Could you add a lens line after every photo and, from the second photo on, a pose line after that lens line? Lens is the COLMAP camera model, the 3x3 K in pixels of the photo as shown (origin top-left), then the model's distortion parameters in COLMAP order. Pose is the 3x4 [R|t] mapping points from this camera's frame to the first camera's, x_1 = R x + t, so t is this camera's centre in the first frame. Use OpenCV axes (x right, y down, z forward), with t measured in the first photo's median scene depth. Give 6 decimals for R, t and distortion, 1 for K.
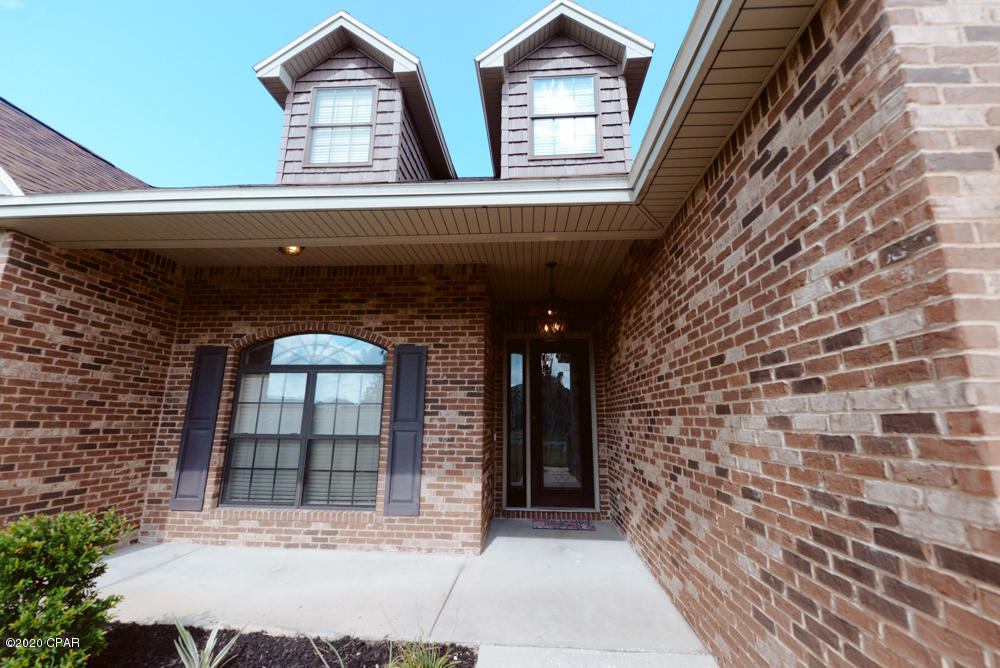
lens RADIAL K [[399.7, 0, 500.0], [0, 399.7, 331.9], [0, 0, 1]] dist [0.015104, -0.009751]
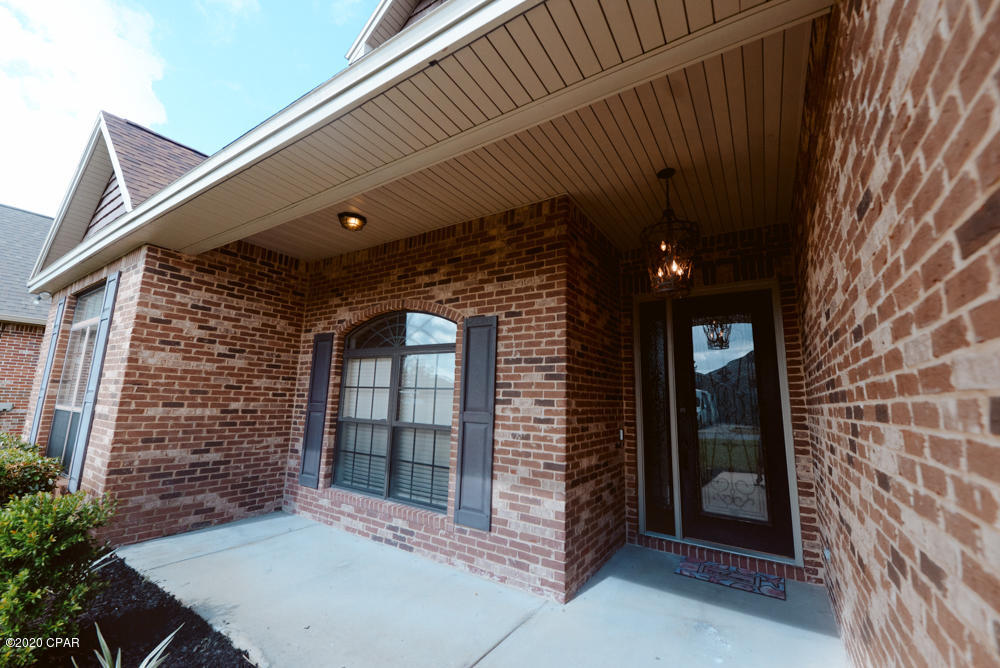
lens RADIAL K [[399.7, 0, 500.0], [0, 399.7, 331.9], [0, 0, 1]] dist [0.015104, -0.009751]
pose [[0.873626, -0.063475, -0.482440, 0.205759], [0.080532, 0.996644, 0.014701, 0.057855], [0.479888, -0.051695, 0.875806, 0.328140]]
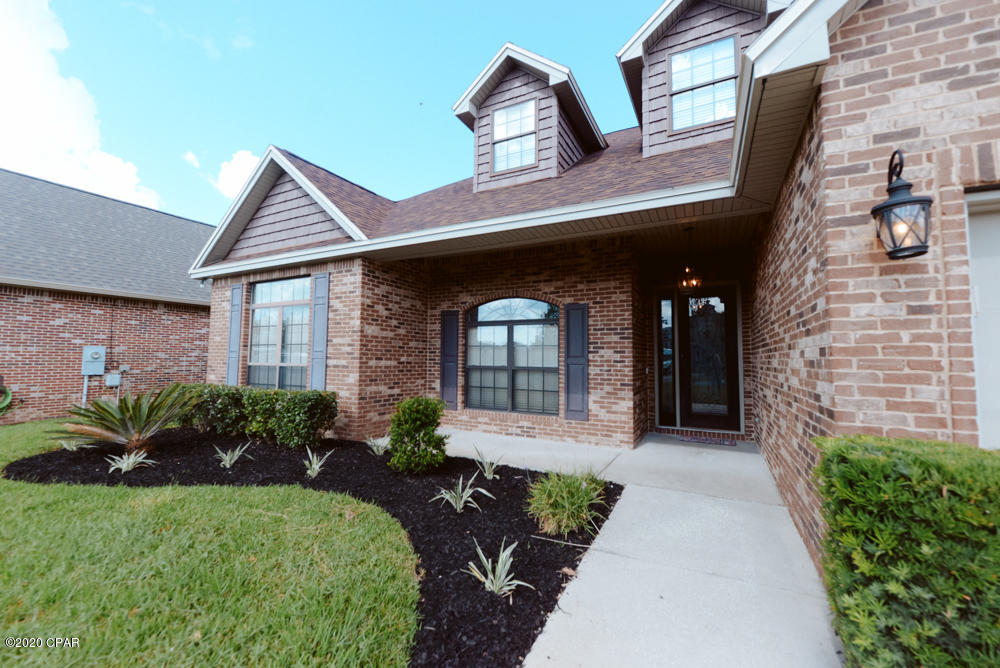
lens RADIAL K [[403.4, 0, 498.4], [0, 403.4, 332.6], [0, 0, 1]] dist [0.003119, -0.000037]
pose [[0.915999, -0.025206, -0.400388, 0.088598], [0.083533, 0.988133, 0.128897, -0.071162], [0.392388, -0.151515, 0.907235, -0.389323]]
